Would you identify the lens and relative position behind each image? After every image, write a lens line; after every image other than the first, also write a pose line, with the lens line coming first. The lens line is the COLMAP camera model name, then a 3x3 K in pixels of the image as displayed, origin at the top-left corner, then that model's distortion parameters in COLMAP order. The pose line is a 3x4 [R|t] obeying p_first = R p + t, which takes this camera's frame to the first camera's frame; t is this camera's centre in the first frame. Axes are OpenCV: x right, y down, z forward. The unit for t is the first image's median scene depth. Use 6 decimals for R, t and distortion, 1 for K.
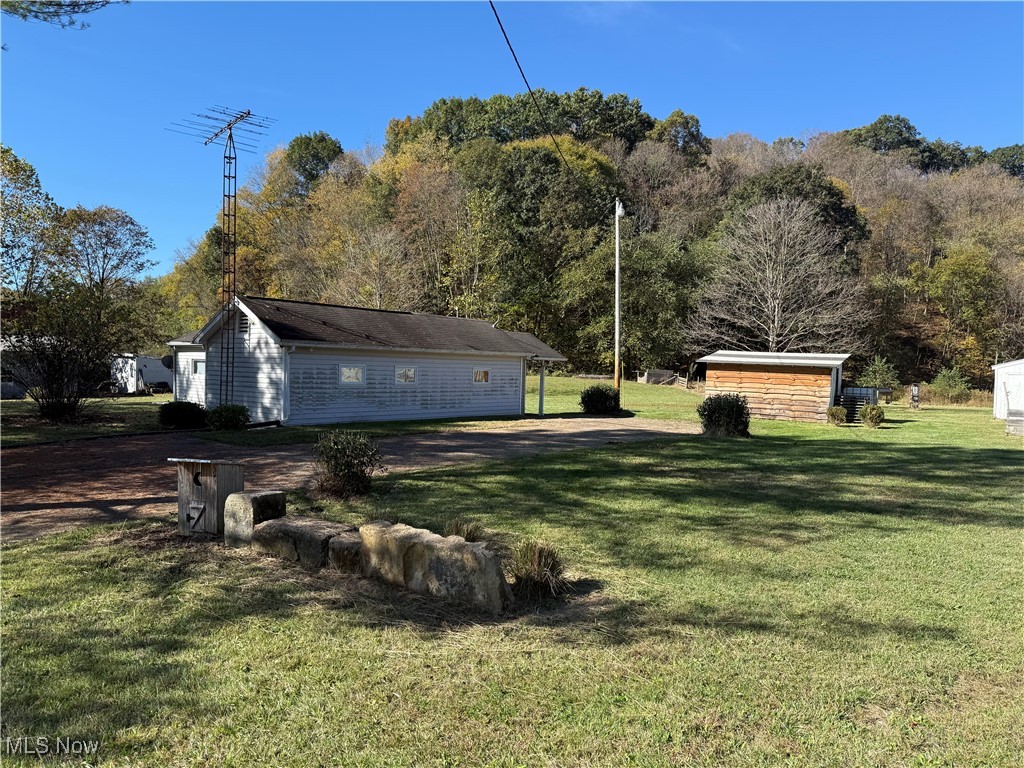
lens RADIAL K [[700.3, 0, 511.6], [0, 700.3, 391.5], [0, 0, 1]] dist [0.063388, -0.080877]
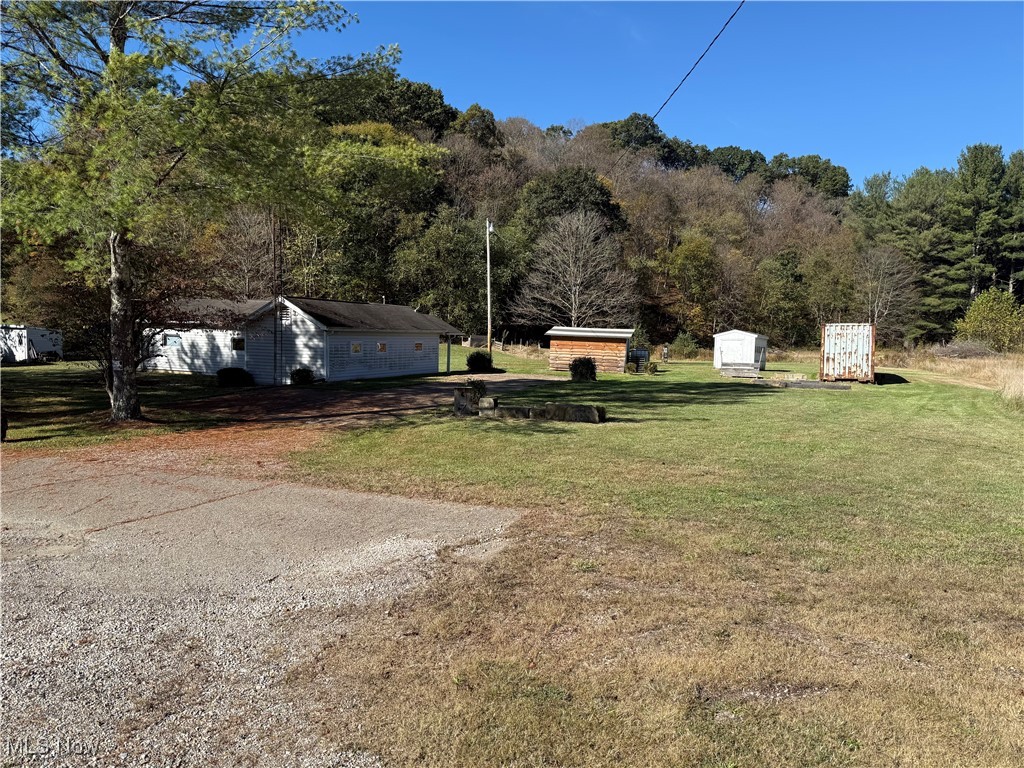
lens RADIAL K [[700.3, 0, 501.8], [0, 700.3, 394.5], [0, 0, 1]] dist [0.063388, -0.080877]
pose [[0.953135, -0.032201, 0.300827, -0.107952], [0.013676, 0.997889, 0.063485, -0.004122], [-0.302236, -0.056396, 0.951563, -0.157360]]
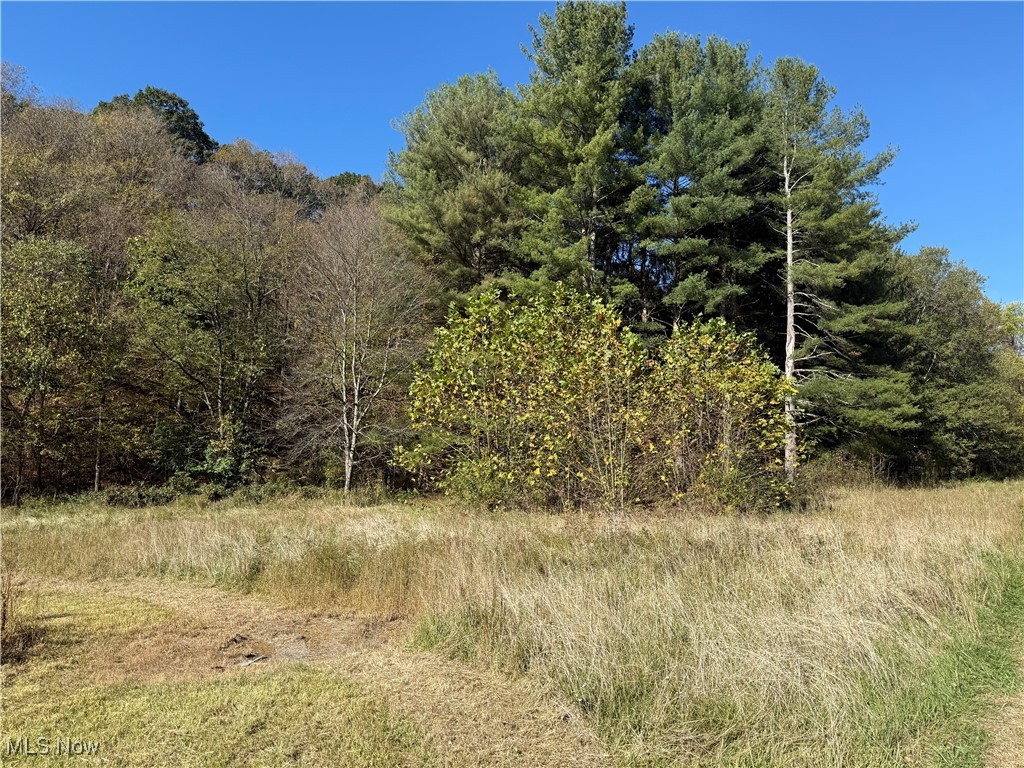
lens RADIAL K [[700.3, 0, 531.2], [0, 700.3, 394.1], [0, 0, 1]] dist [0.063388, -0.080877]
pose [[0.839964, 0.038129, 0.541301, 1.014094], [0.033751, 0.991926, -0.122244, 0.003898], [-0.541591, 0.120950, 0.831895, 0.563940]]
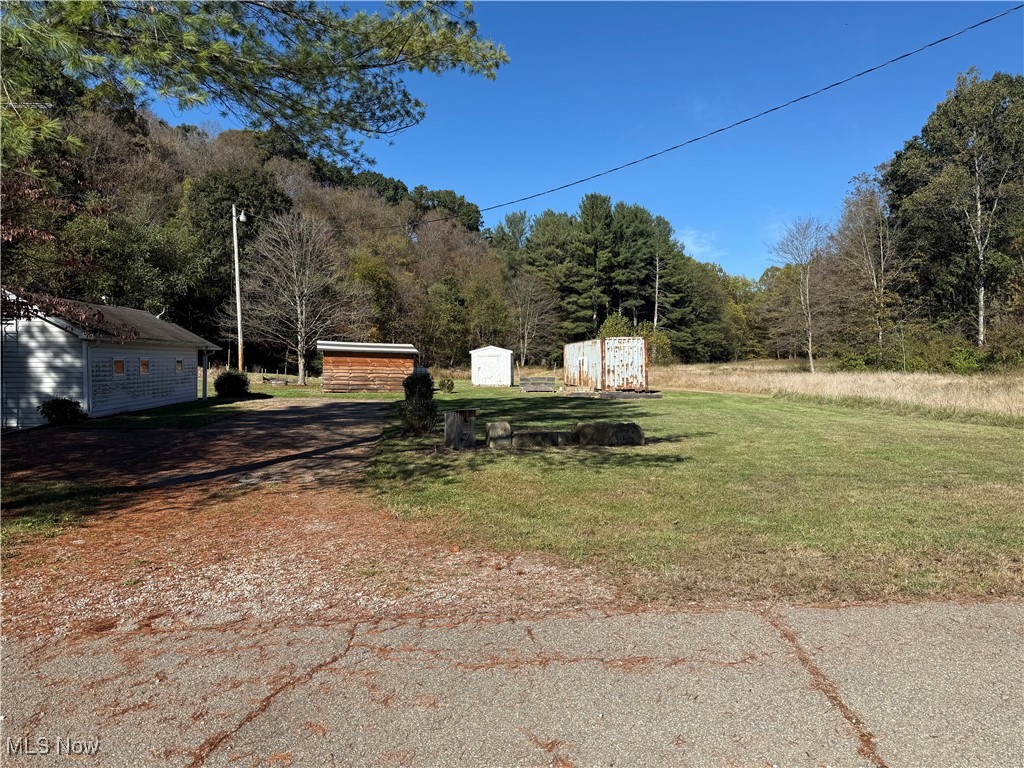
lens RADIAL K [[700.3, 0, 512.1], [0, 700.3, 396.8], [0, 0, 1]] dist [0.063388, -0.080877]
pose [[0.665665, -0.059440, 0.743880, -0.174600], [0.036864, 0.998225, 0.046775, -0.002312], [-0.745339, -0.003714, 0.666675, -0.037889]]
